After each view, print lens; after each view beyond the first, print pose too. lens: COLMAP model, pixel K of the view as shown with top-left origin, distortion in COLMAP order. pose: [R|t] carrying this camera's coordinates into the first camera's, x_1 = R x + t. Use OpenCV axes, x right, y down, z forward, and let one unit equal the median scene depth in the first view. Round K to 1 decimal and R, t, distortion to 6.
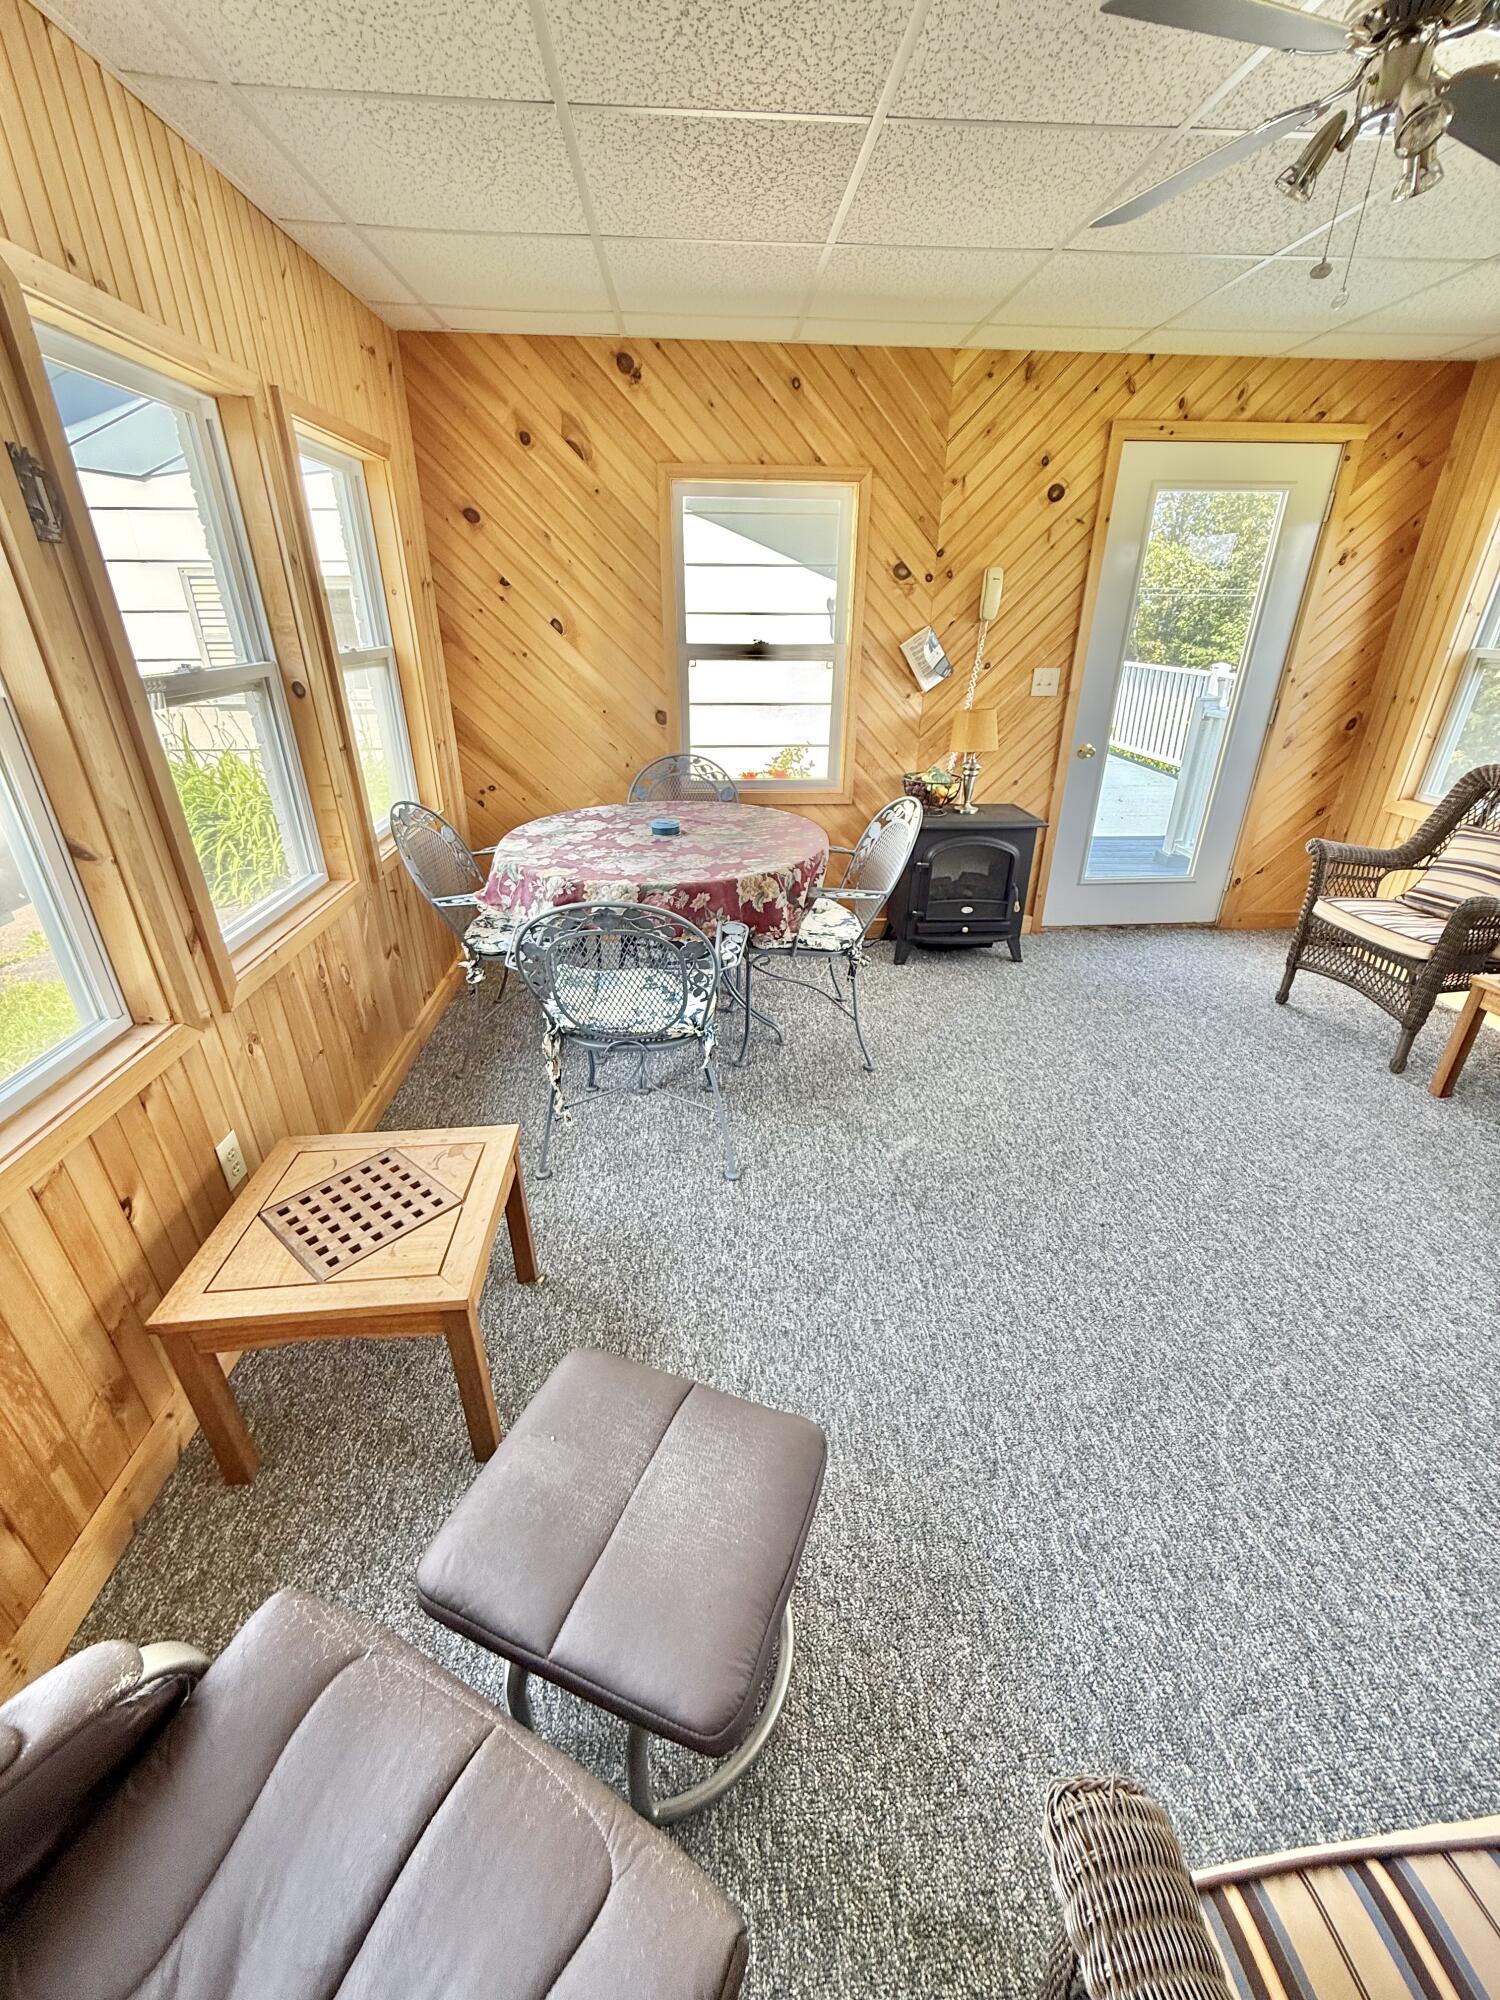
lens RADIAL K [[798.5, 0, 749.6], [0, 798.5, 996.9], [0, 0, 1]] dist [-0.000077, 0.000188]
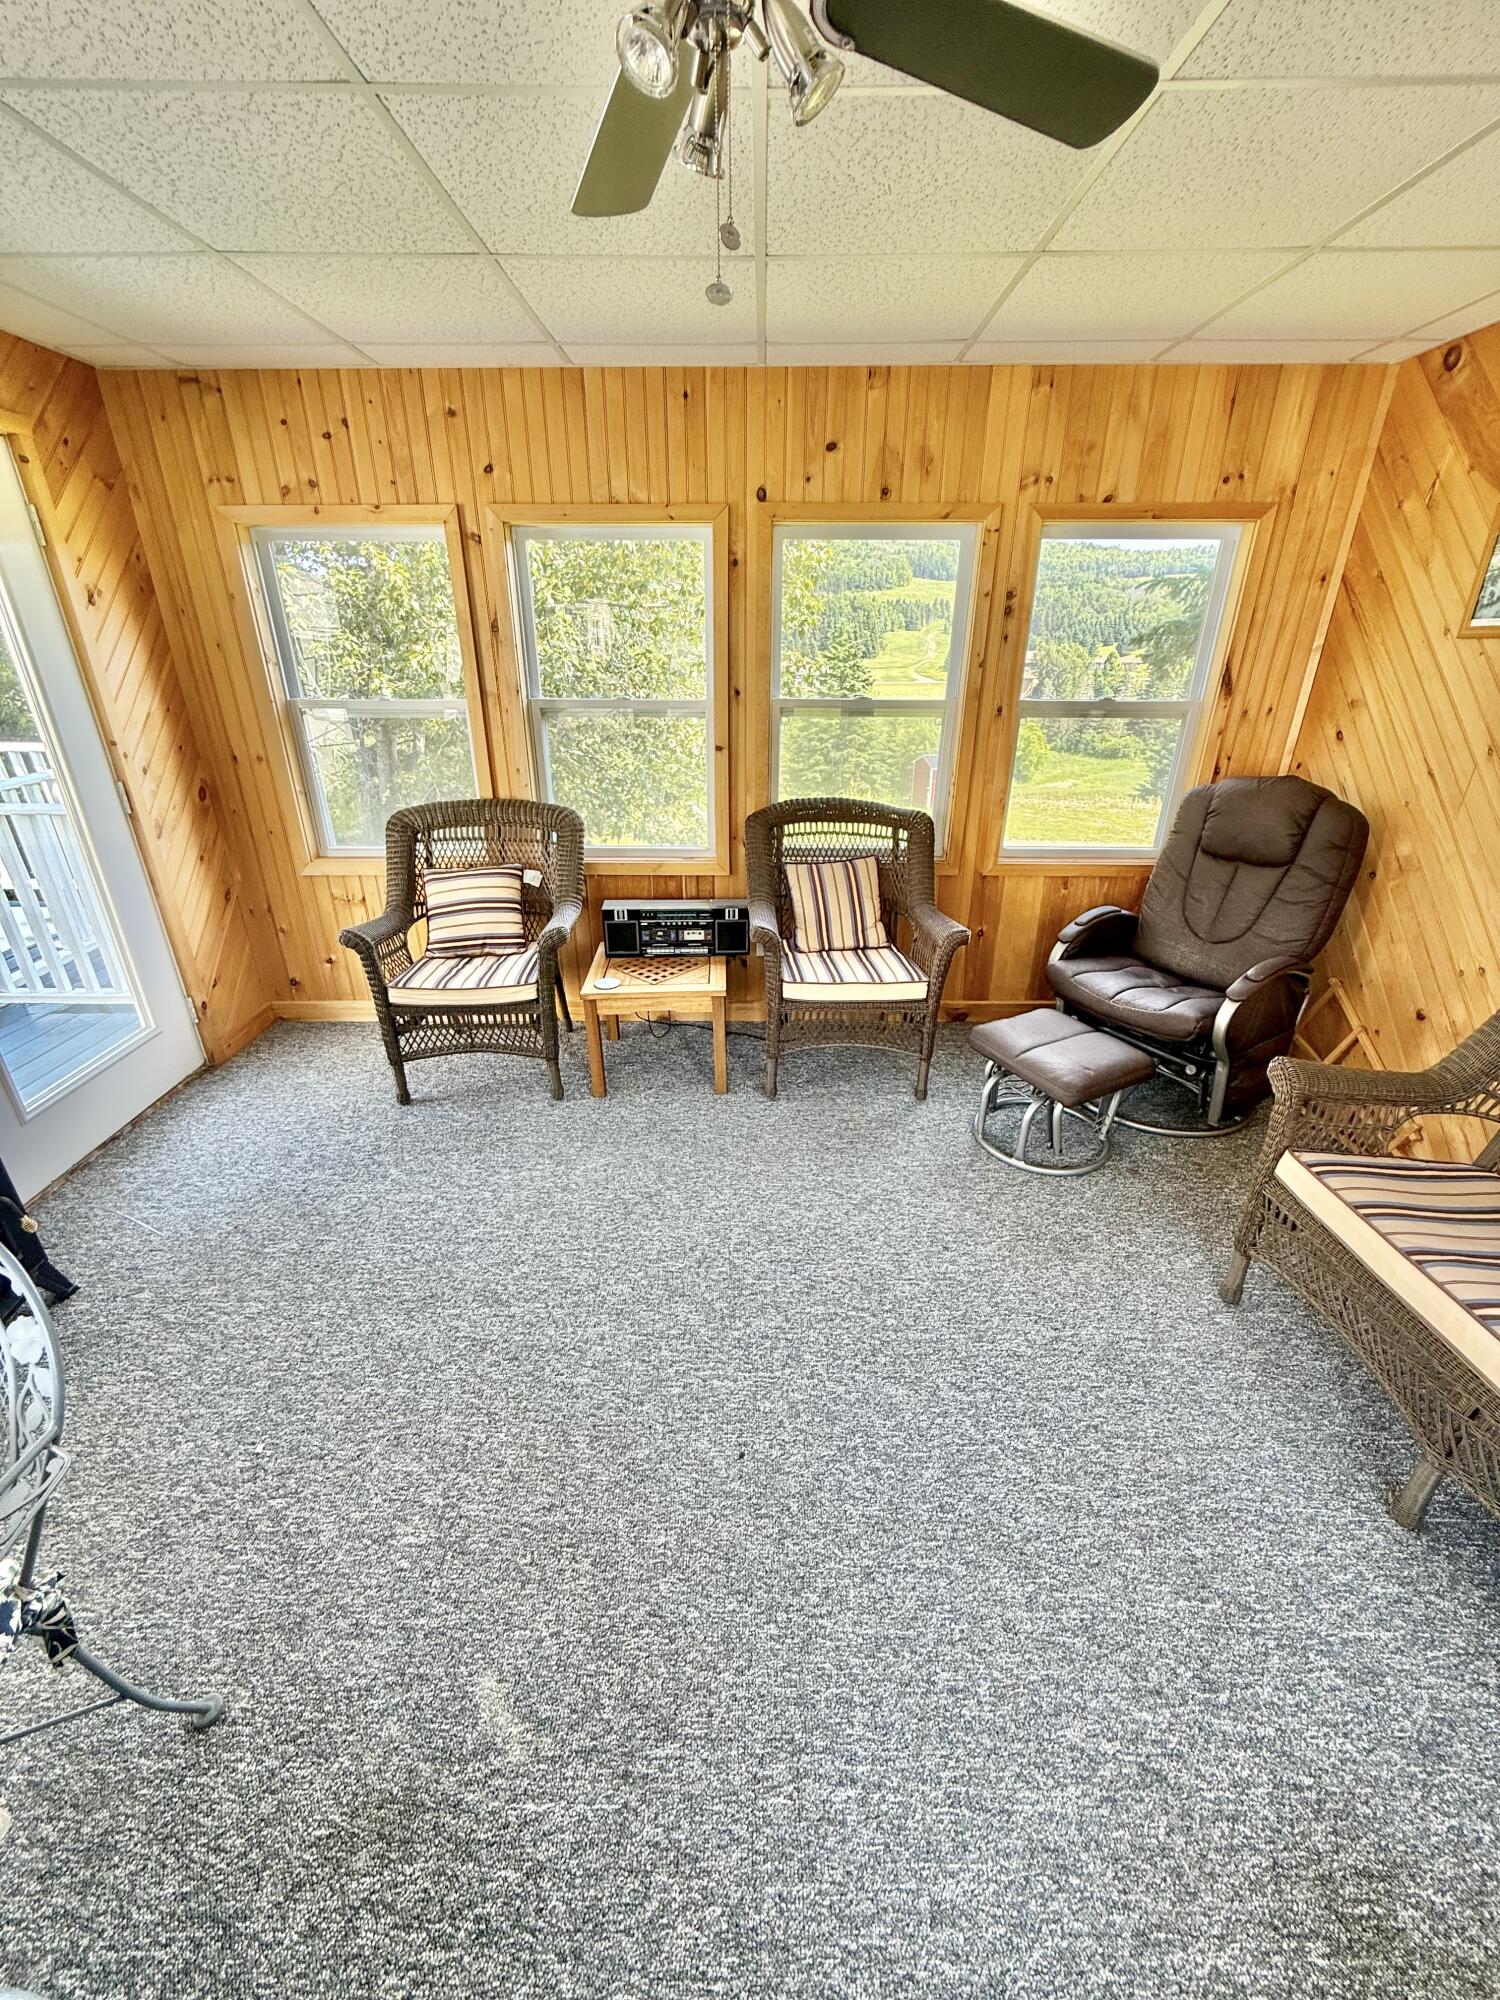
lens RADIAL K [[798.5, 0, 754.5], [0, 798.5, 995.3], [0, 0, 1]] dist [-0.000077, 0.000188]
pose [[0.071306, -0.415411, 0.906835, -0.059203], [0.432356, 0.832173, 0.347212, -0.242573], [-0.898879, 0.367317, 0.238944, 0.421359]]
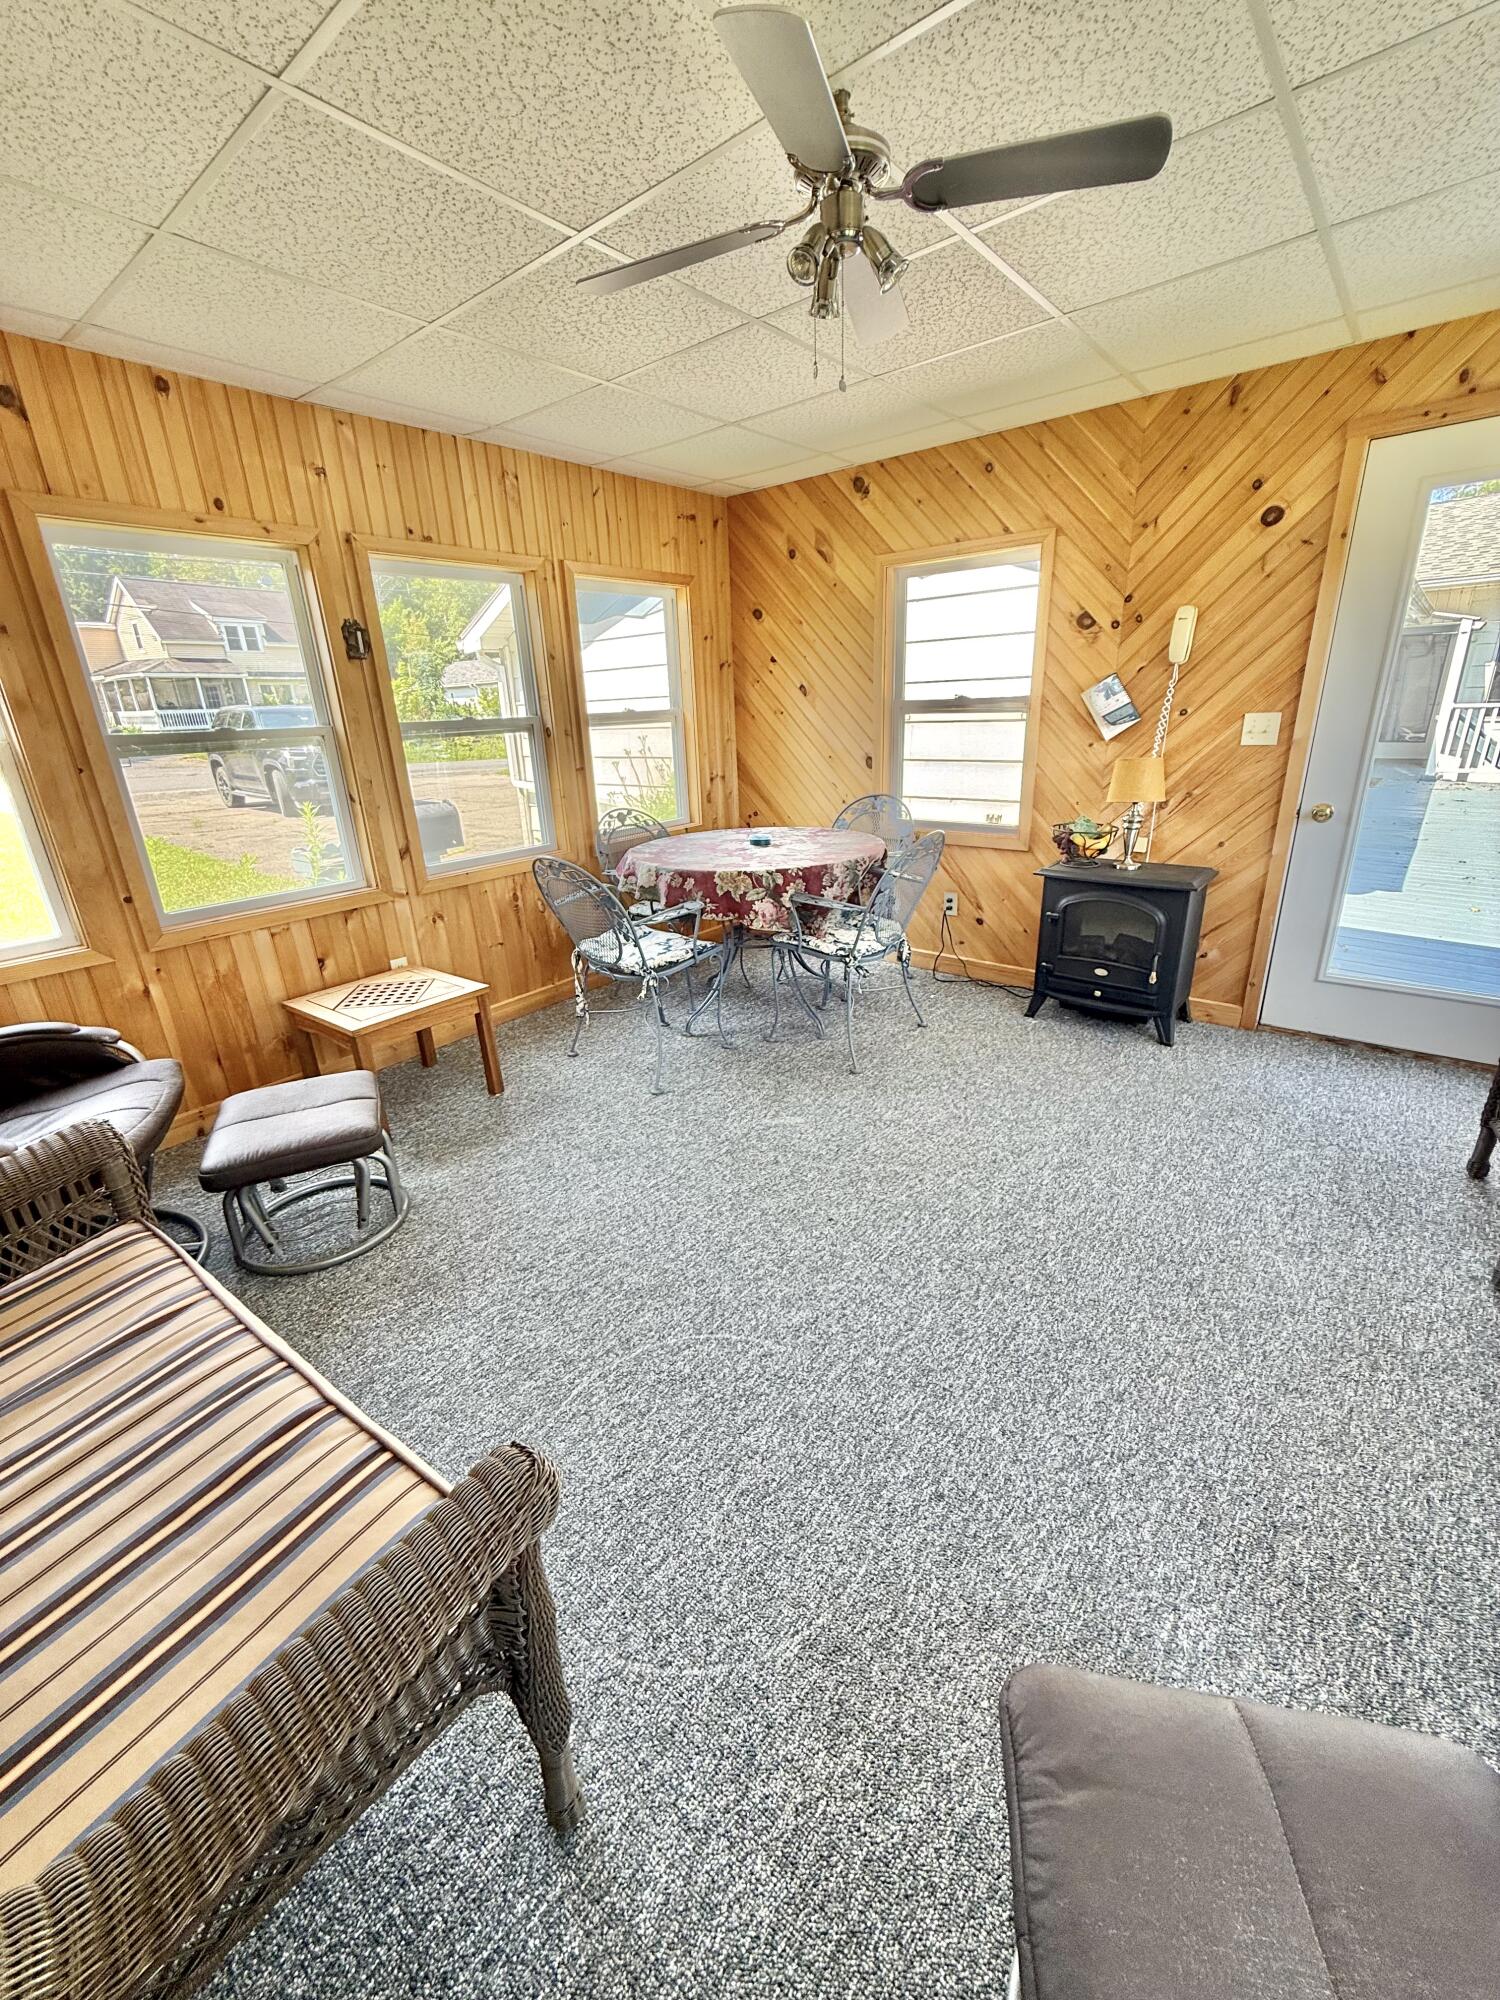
lens RADIAL K [[798.5, 0, 749.0], [0, 798.5, 996.6], [0, 0, 1]] dist [-0.000077, 0.000188]
pose [[0.726766, 0.206114, -0.655231, 0.661260], [-0.260268, 0.965420, 0.015005, 0.010817], [0.635666, 0.159631, 0.755279, 0.063955]]
